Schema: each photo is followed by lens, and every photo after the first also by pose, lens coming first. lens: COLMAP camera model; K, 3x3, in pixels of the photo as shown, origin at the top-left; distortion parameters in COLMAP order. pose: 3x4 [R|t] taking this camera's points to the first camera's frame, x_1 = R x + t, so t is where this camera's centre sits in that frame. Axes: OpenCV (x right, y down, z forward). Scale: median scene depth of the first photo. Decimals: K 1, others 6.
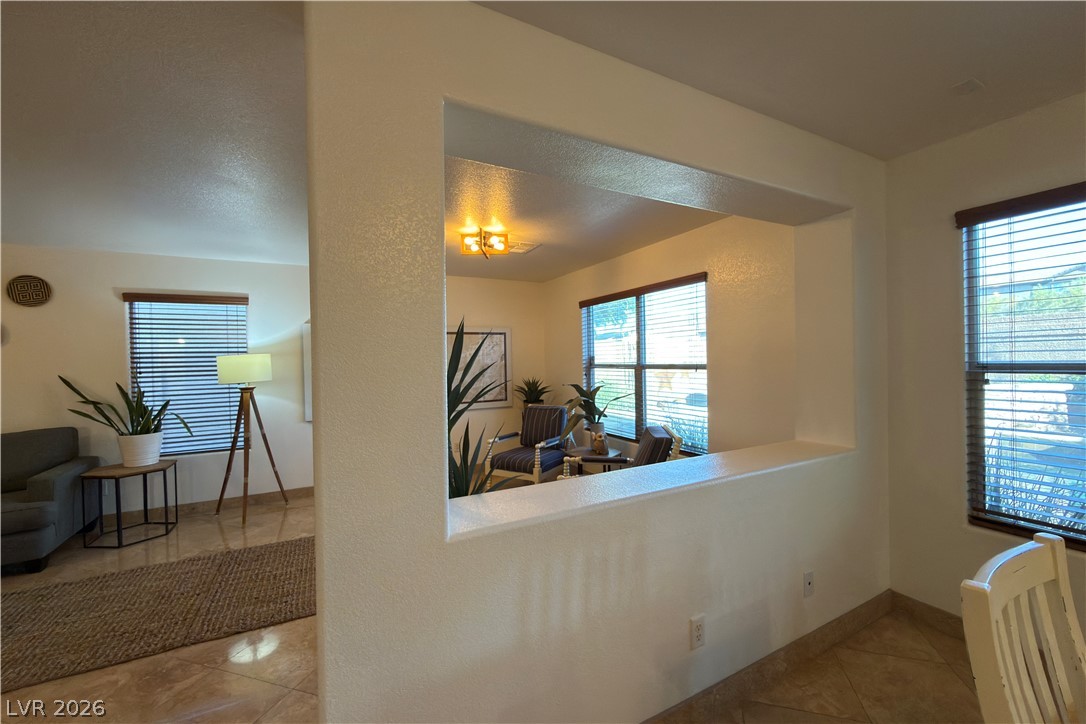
lens RADIAL K [[433.9, 0, 543.3], [0, 433.9, 361.8], [0, 0, 1]] dist [-0.001839, 0.000781]
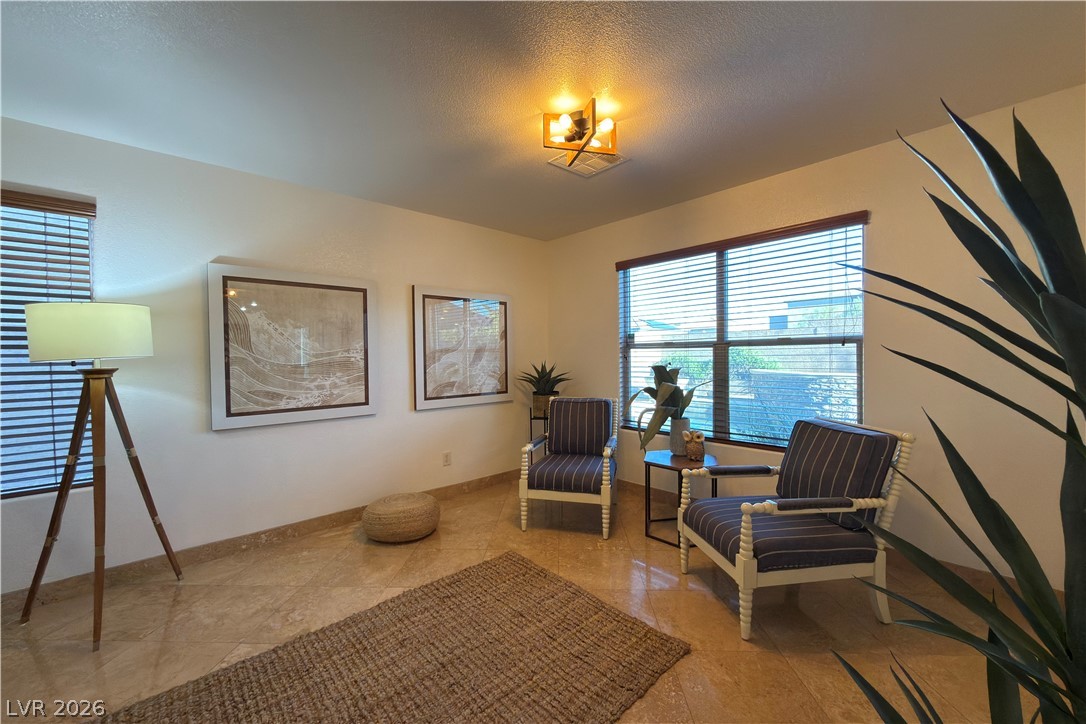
lens RADIAL K [[433.9, 0, 544.8], [0, 433.9, 363.6], [0, 0, 1]] dist [-0.001839, 0.000781]
pose [[0.966566, 0.003688, 0.256391, -0.292180], [-0.006027, 0.999947, 0.008336, 0.043239], [-0.256347, -0.009603, 0.966537, 0.351708]]
